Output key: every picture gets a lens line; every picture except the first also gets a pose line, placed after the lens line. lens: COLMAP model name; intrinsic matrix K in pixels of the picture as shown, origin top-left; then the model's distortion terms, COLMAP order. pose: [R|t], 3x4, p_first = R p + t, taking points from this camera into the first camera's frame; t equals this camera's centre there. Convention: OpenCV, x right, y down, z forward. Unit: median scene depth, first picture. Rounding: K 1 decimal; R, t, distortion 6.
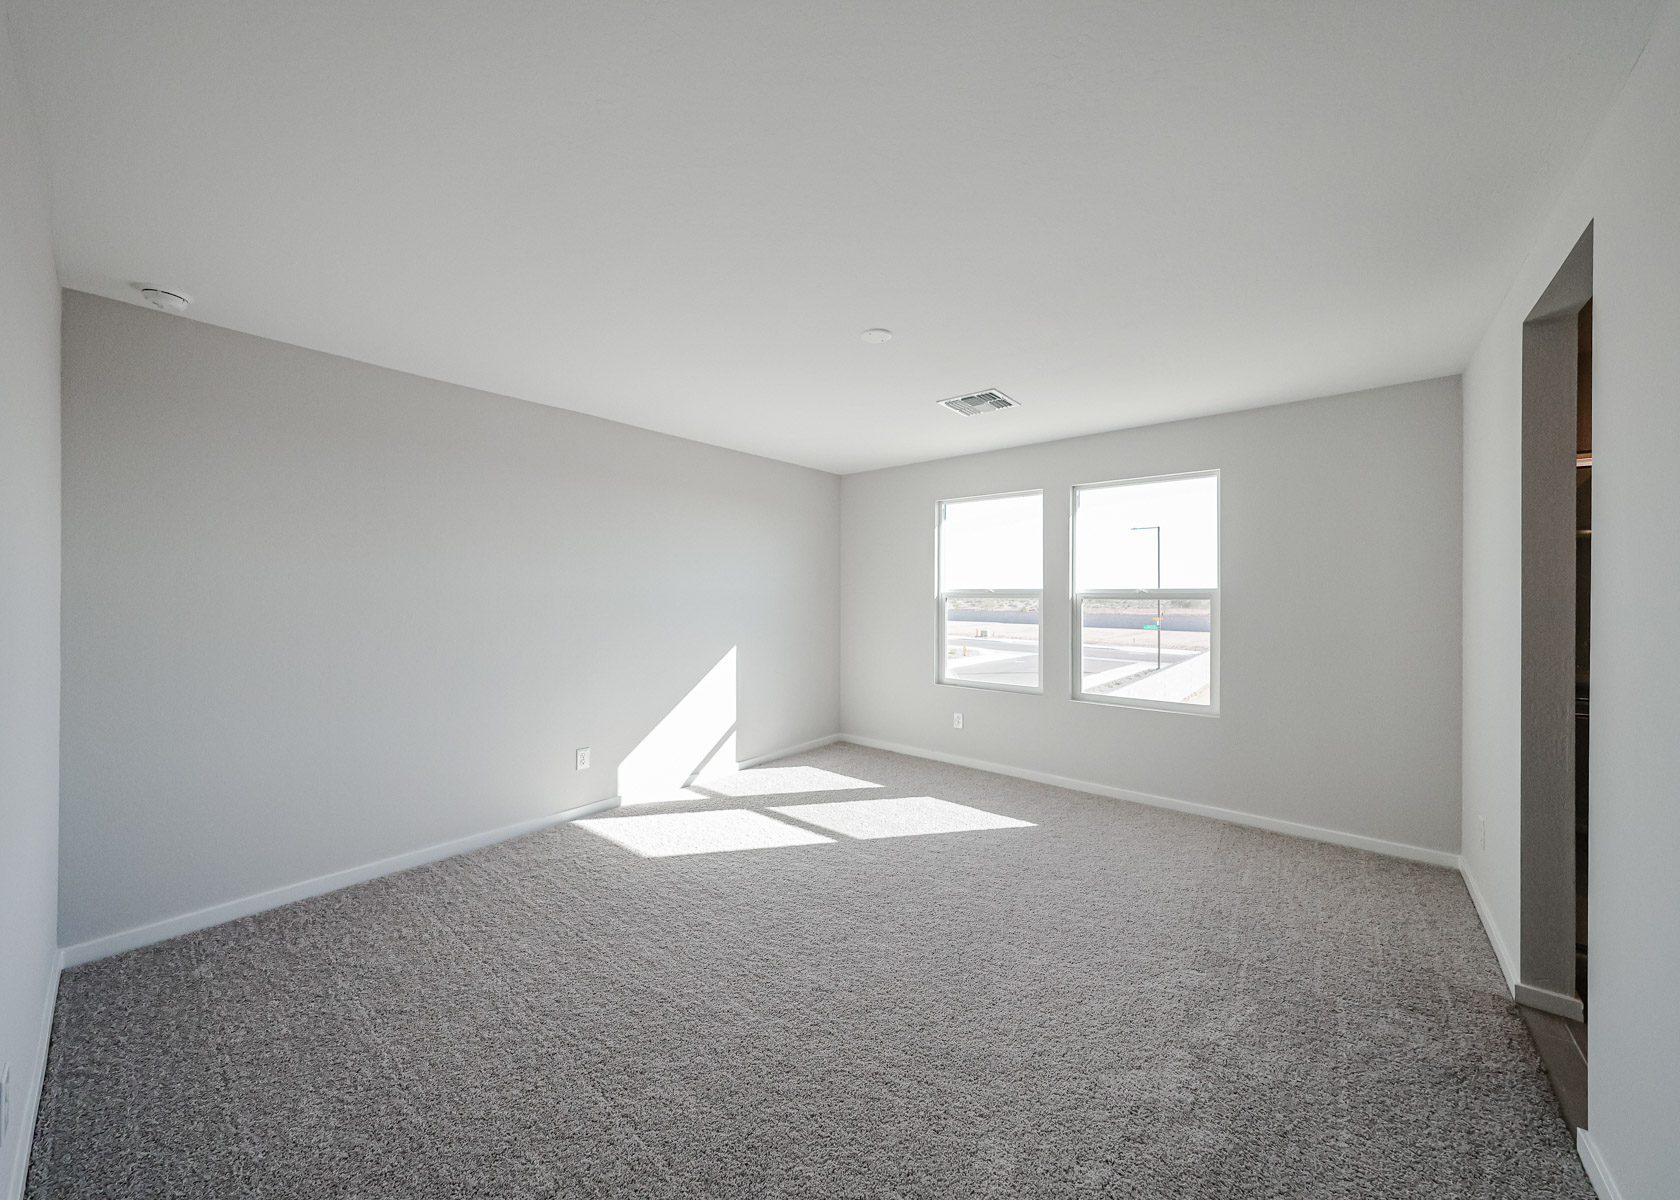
lens RADIAL K [[605.8, 0, 840.9], [0, 605.8, 603.4], [0, 0, 1]] dist [0.003231, 0.000121]
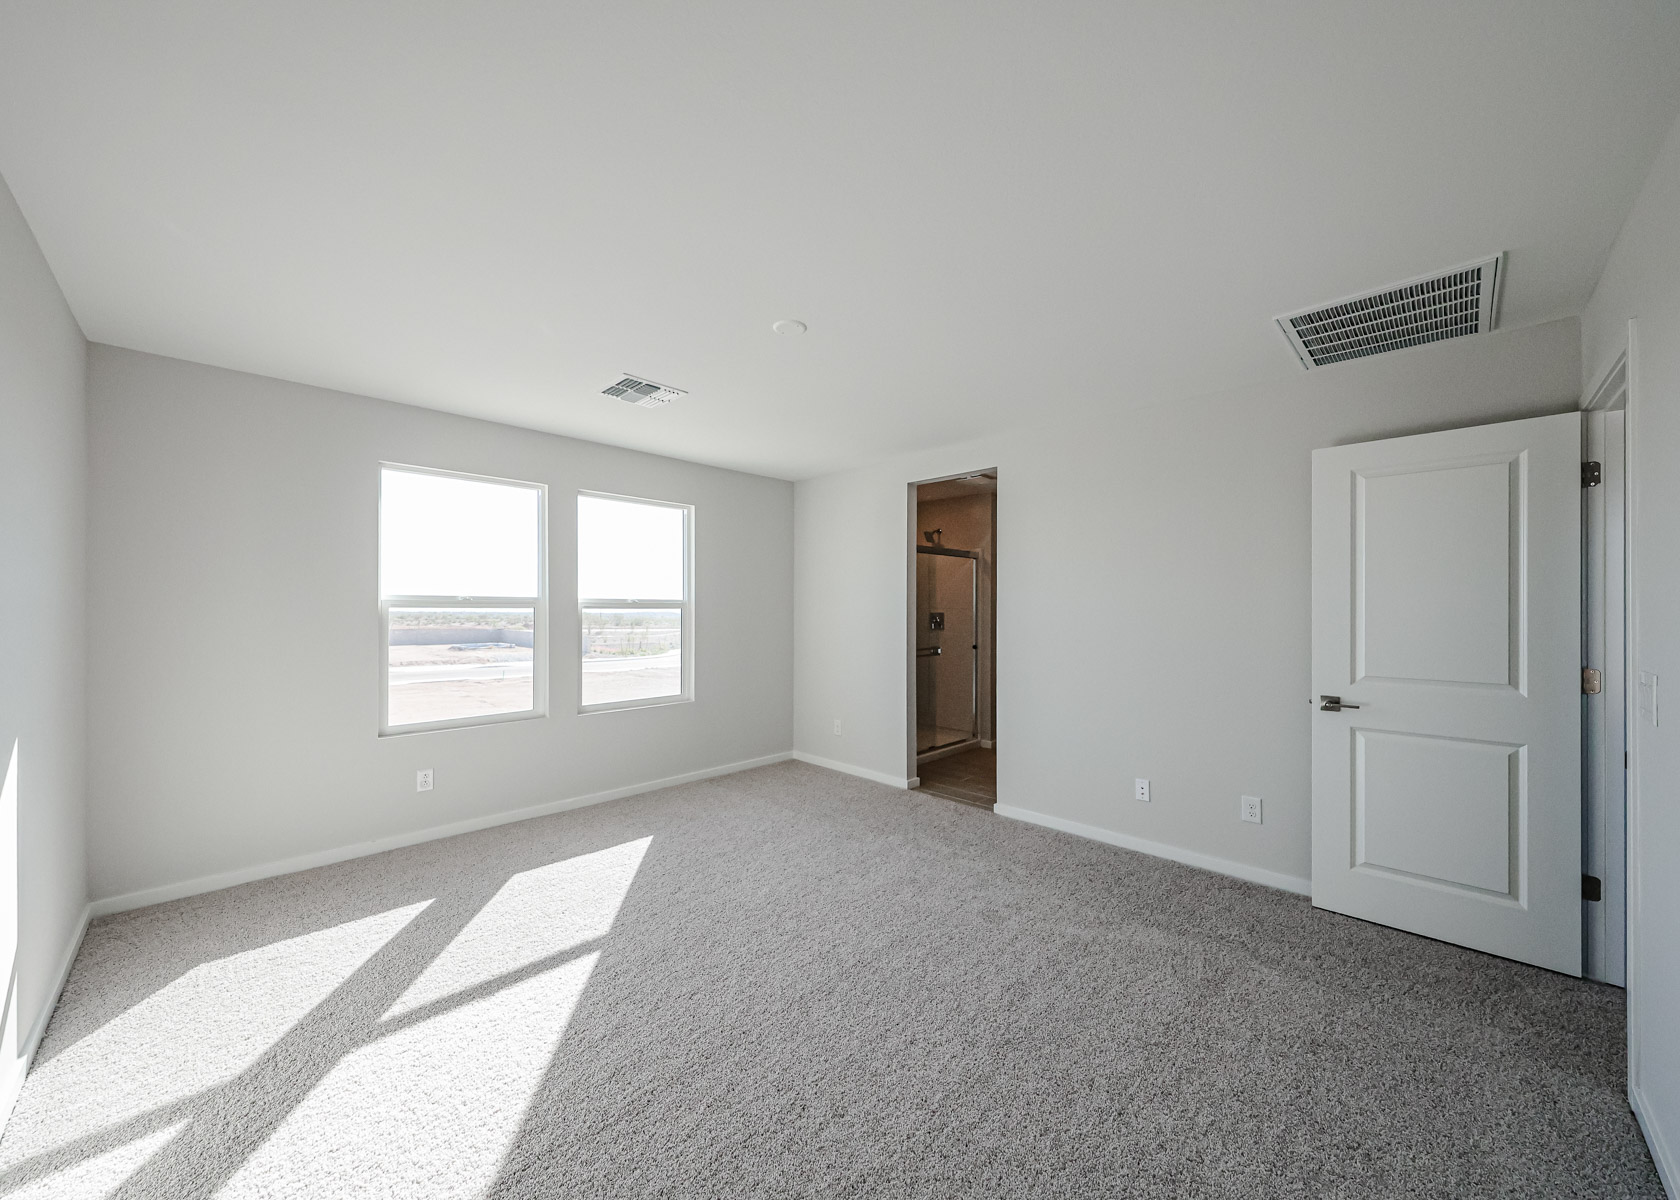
lens RADIAL K [[605.8, 0, 832.4], [0, 605.8, 602.2], [0, 0, 1]] dist [0.003231, 0.000121]
pose [[0.091615, 0.006713, 0.995772, -0.562587], [0.010605, 0.999914, -0.007717, -0.006135], [-0.995738, 0.011267, 0.091536, 0.535329]]
